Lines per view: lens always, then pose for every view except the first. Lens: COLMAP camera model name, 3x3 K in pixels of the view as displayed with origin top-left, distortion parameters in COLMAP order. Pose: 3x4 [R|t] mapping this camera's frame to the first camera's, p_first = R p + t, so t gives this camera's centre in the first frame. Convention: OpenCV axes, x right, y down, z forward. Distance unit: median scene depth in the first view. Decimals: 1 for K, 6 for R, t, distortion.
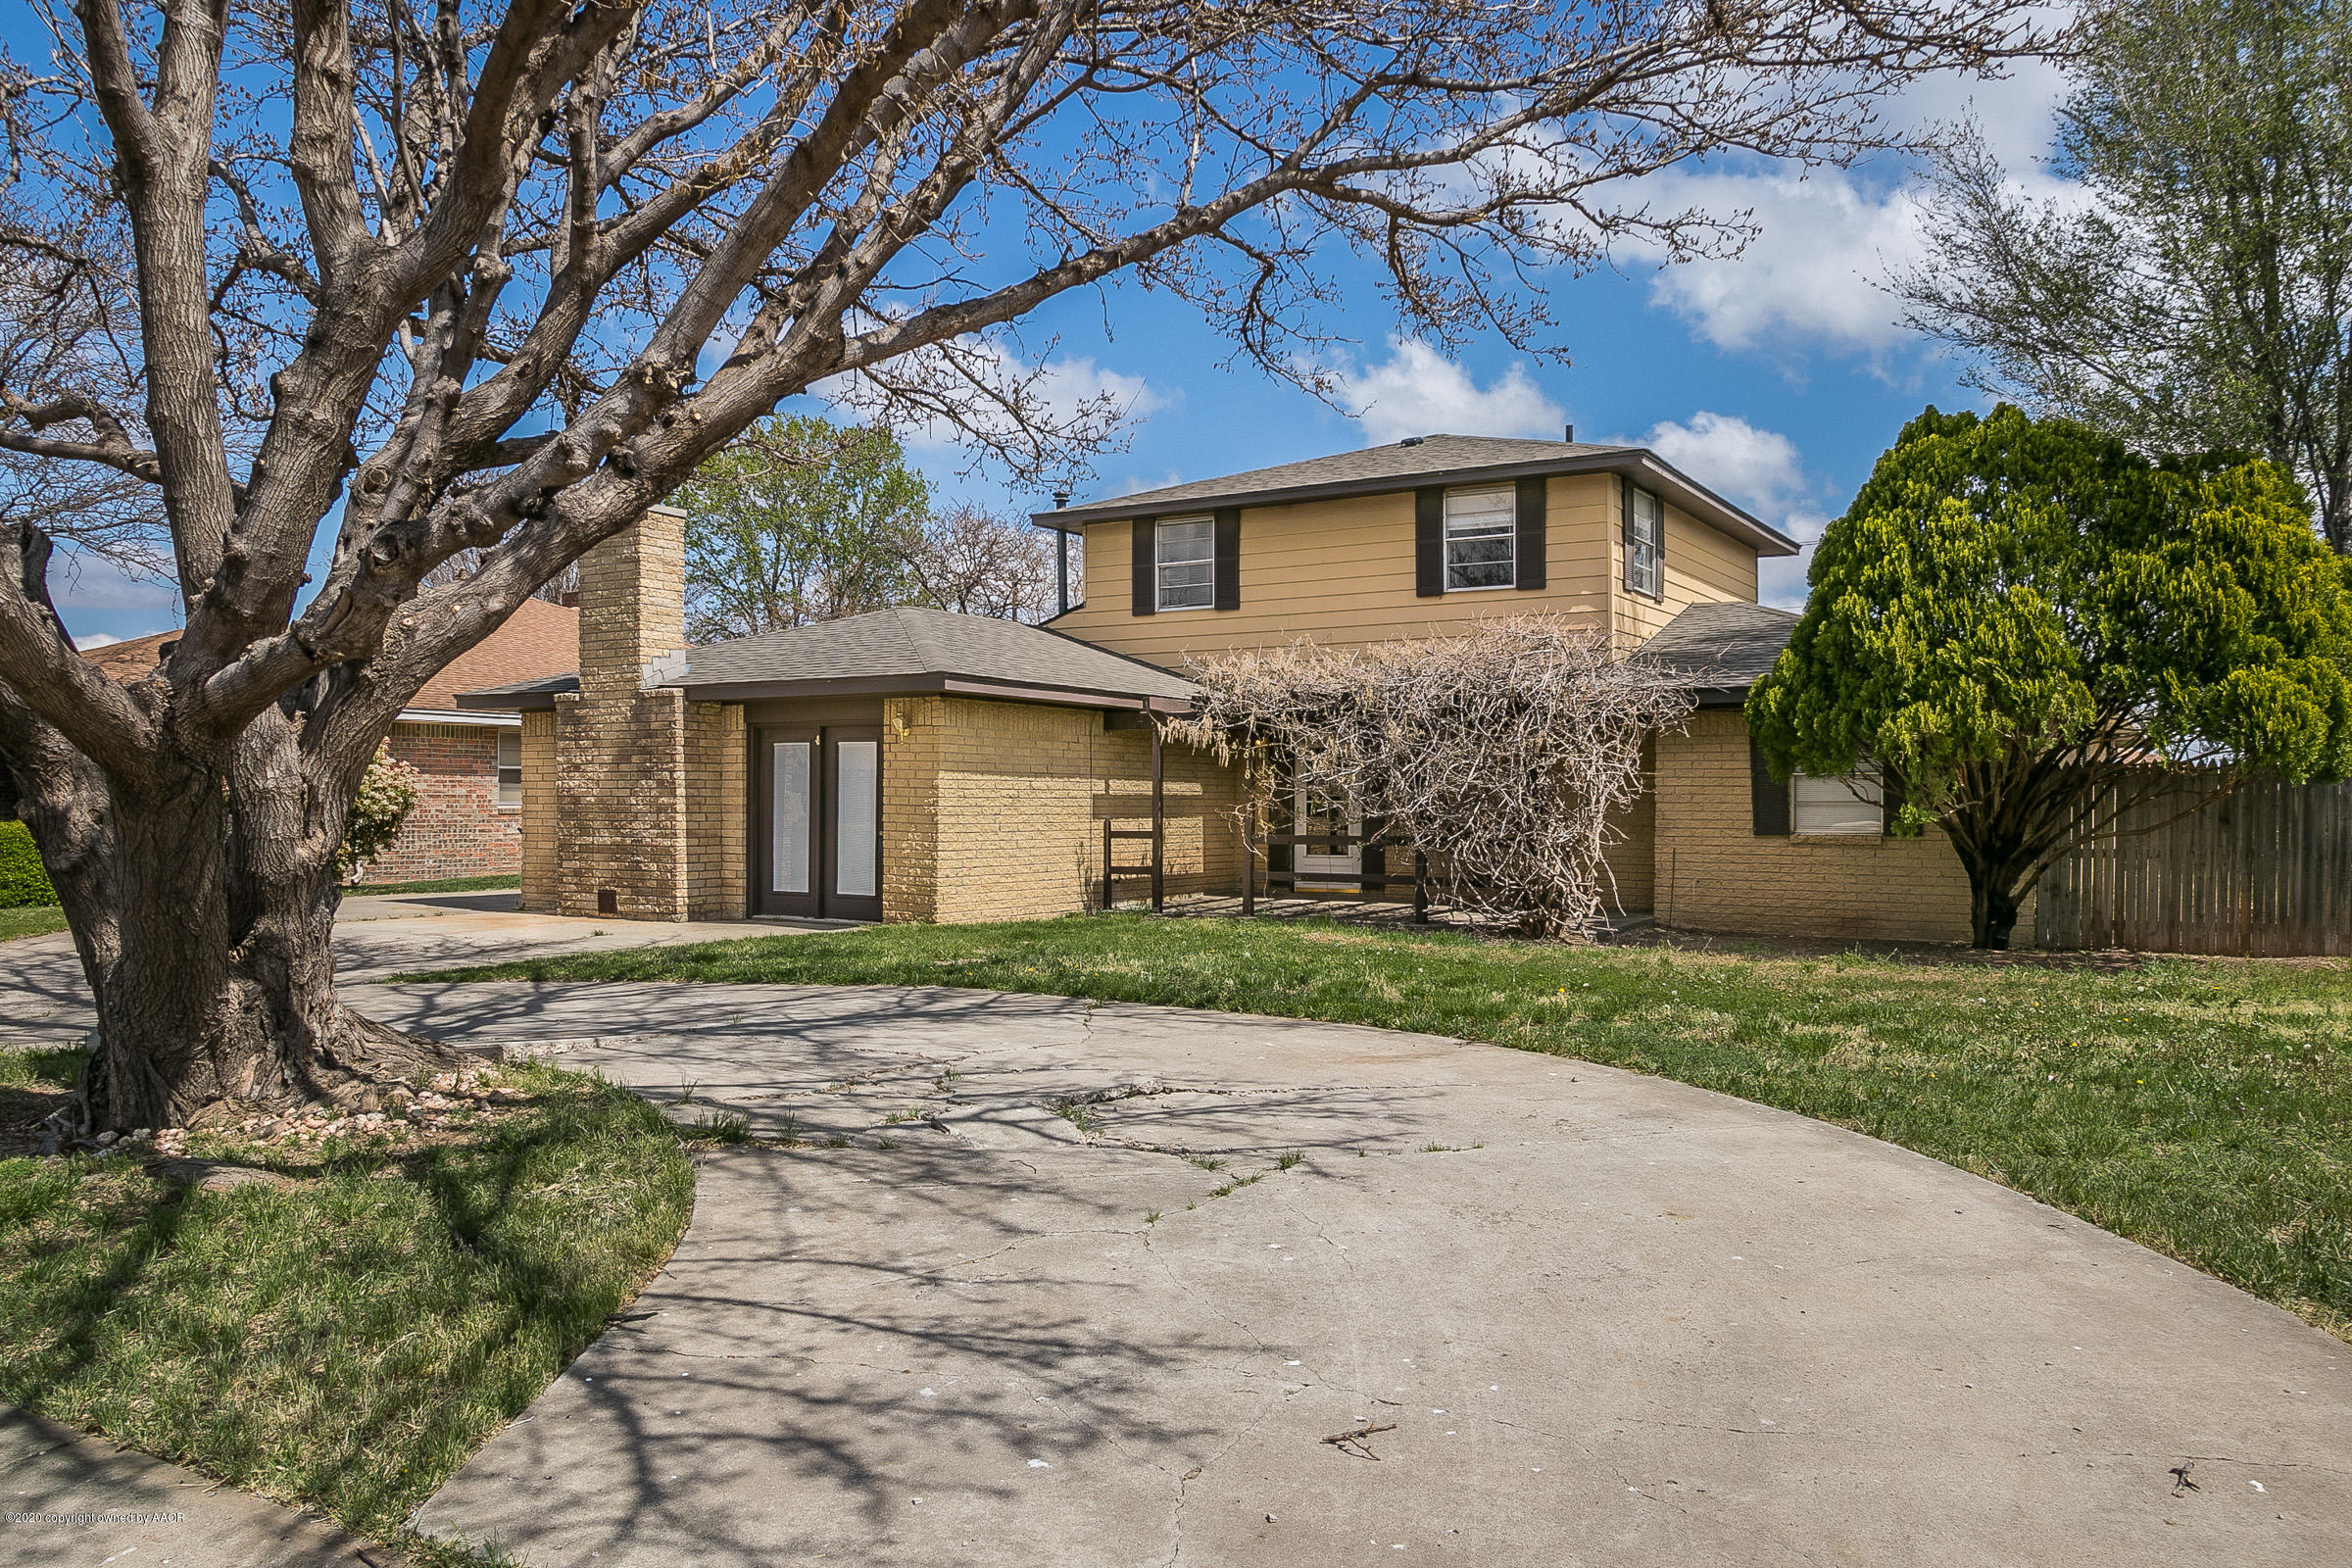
lens RADIAL K [[1221.9, 0, 1196.3], [0, 1221.9, 796.7], [0, 0, 1]] dist [-0.003485, -0.003880]
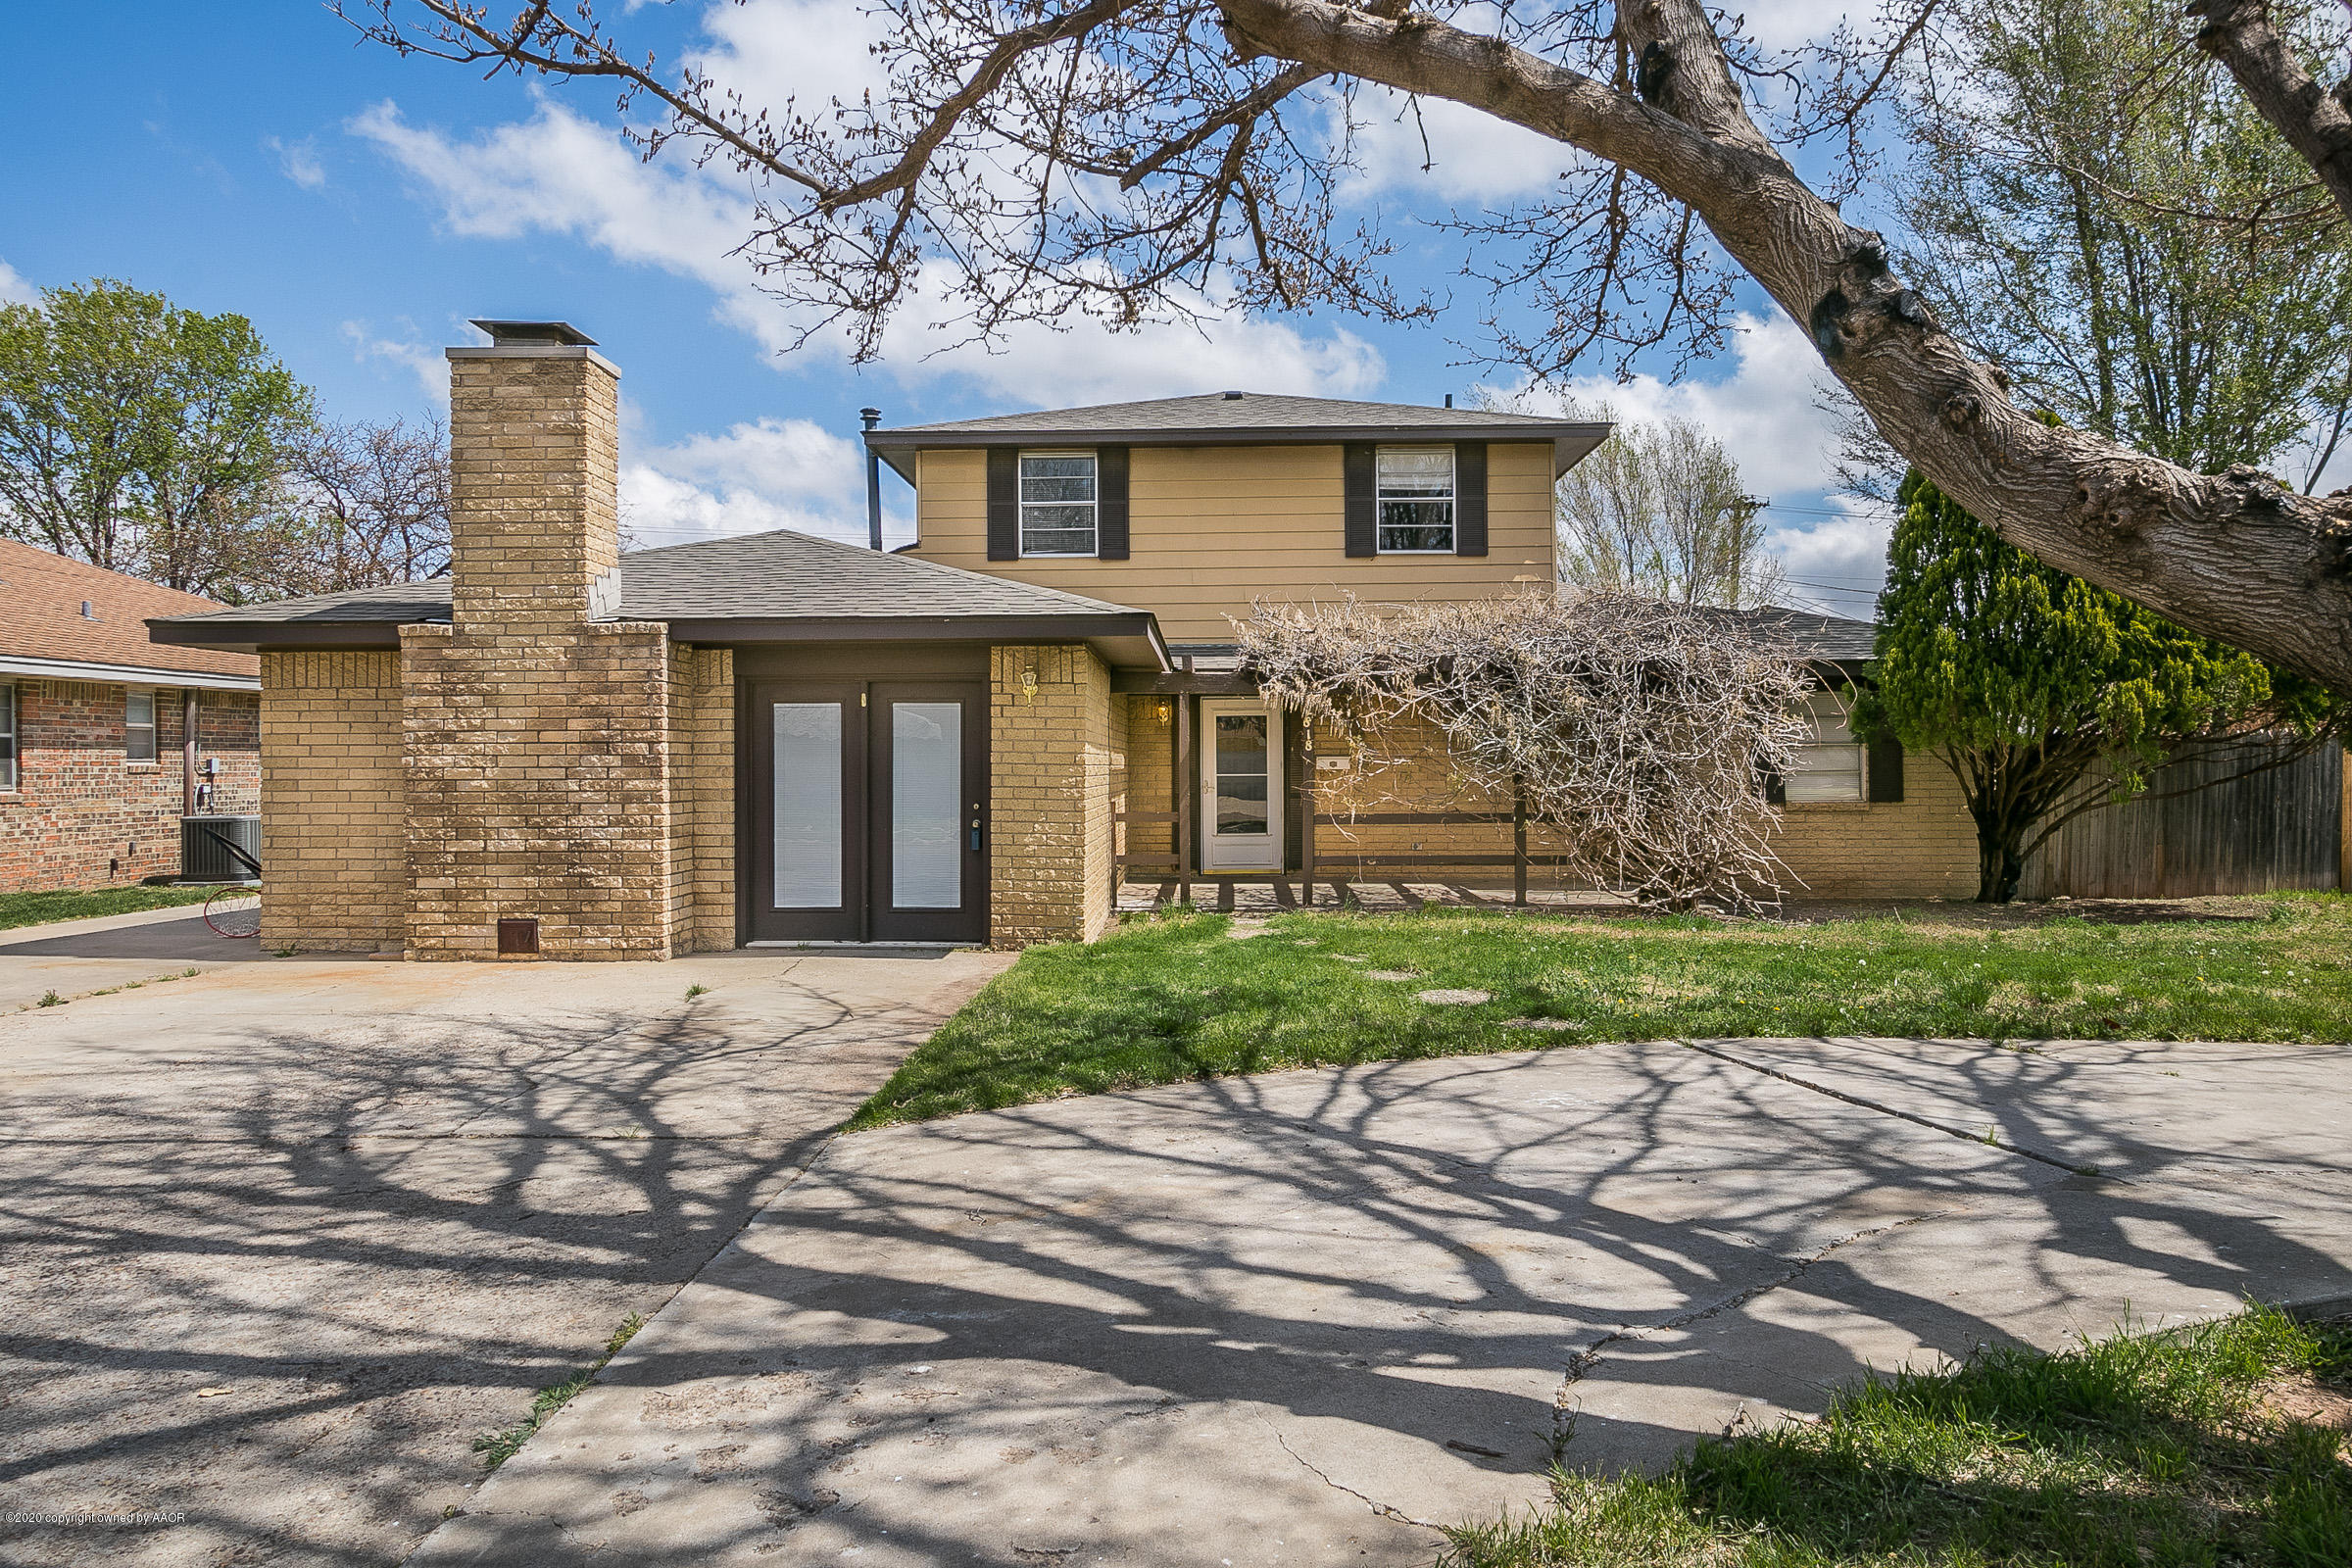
lens RADIAL K [[1221.9, 0, 1170.4], [0, 1221.9, 767.1], [0, 0, 1]] dist [-0.003485, -0.003880]
pose [[0.921282, -0.007763, 0.388817, -0.403717], [0.006783, 0.999969, 0.003892, -0.007221], [-0.388836, -0.000948, 0.921307, 0.235562]]
